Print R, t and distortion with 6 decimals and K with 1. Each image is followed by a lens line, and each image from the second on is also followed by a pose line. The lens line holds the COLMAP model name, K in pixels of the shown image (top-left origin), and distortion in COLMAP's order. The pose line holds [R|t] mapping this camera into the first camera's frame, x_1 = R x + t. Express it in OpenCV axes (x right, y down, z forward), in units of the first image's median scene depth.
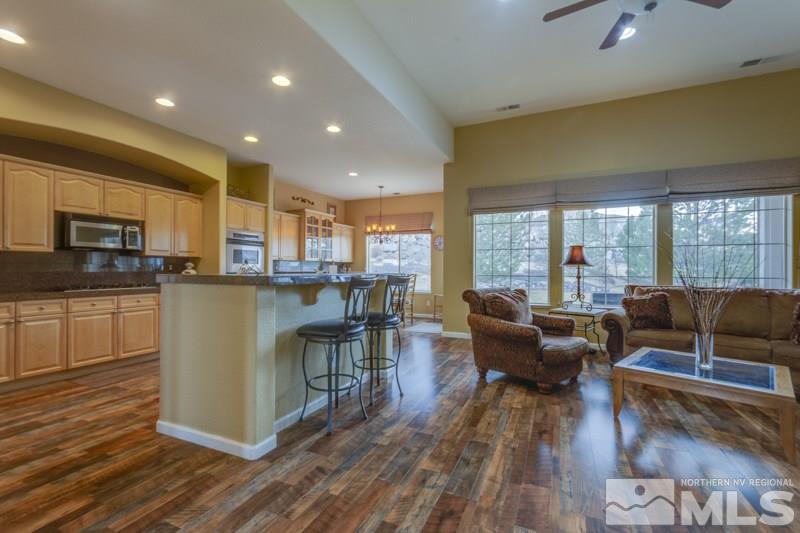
lens RADIAL K [[357.8, 0, 390.3], [0, 357.8, 270.0], [0, 0, 1]] dist [0.003777, -0.000025]
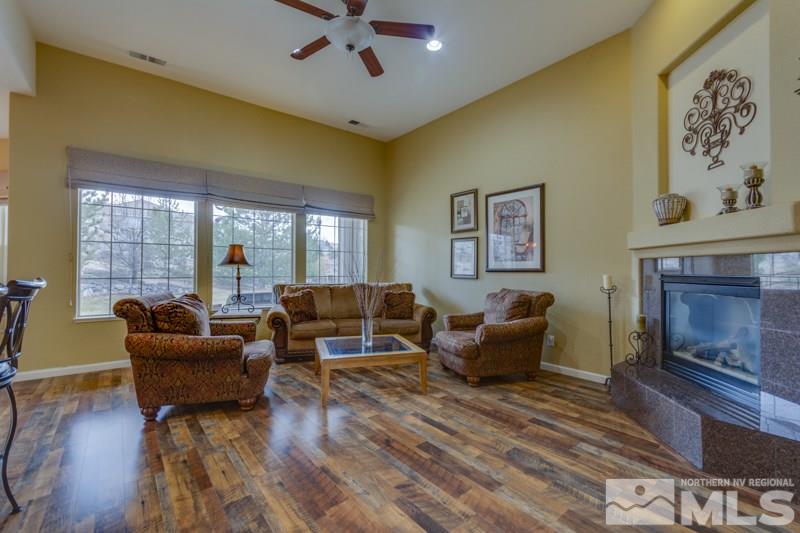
lens RADIAL K [[357.8, 0, 416.3], [0, 357.8, 269.0], [0, 0, 1]] dist [0.003777, -0.000025]
pose [[0.415798, 0.002561, 0.909454, -0.152980], [0.000377, 0.999995, -0.002988, -0.000848], [-0.909457, 0.001585, 0.415795, 0.189965]]
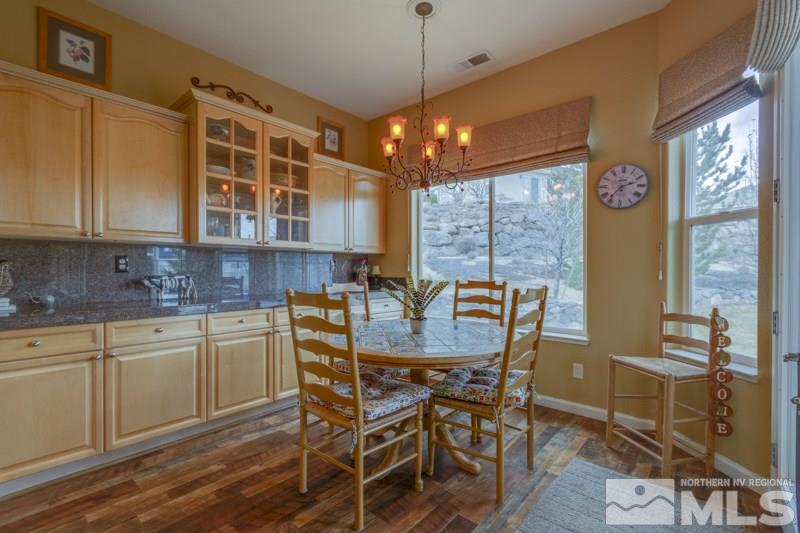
lens RADIAL K [[357.8, 0, 388.2], [0, 357.8, 268.5], [0, 0, 1]] dist [0.003777, -0.000025]
pose [[0.959477, -0.004299, -0.281754, 0.053792], [0.003189, 0.999985, -0.004398, -0.001439], [0.281769, 0.003321, 0.959477, 1.148218]]
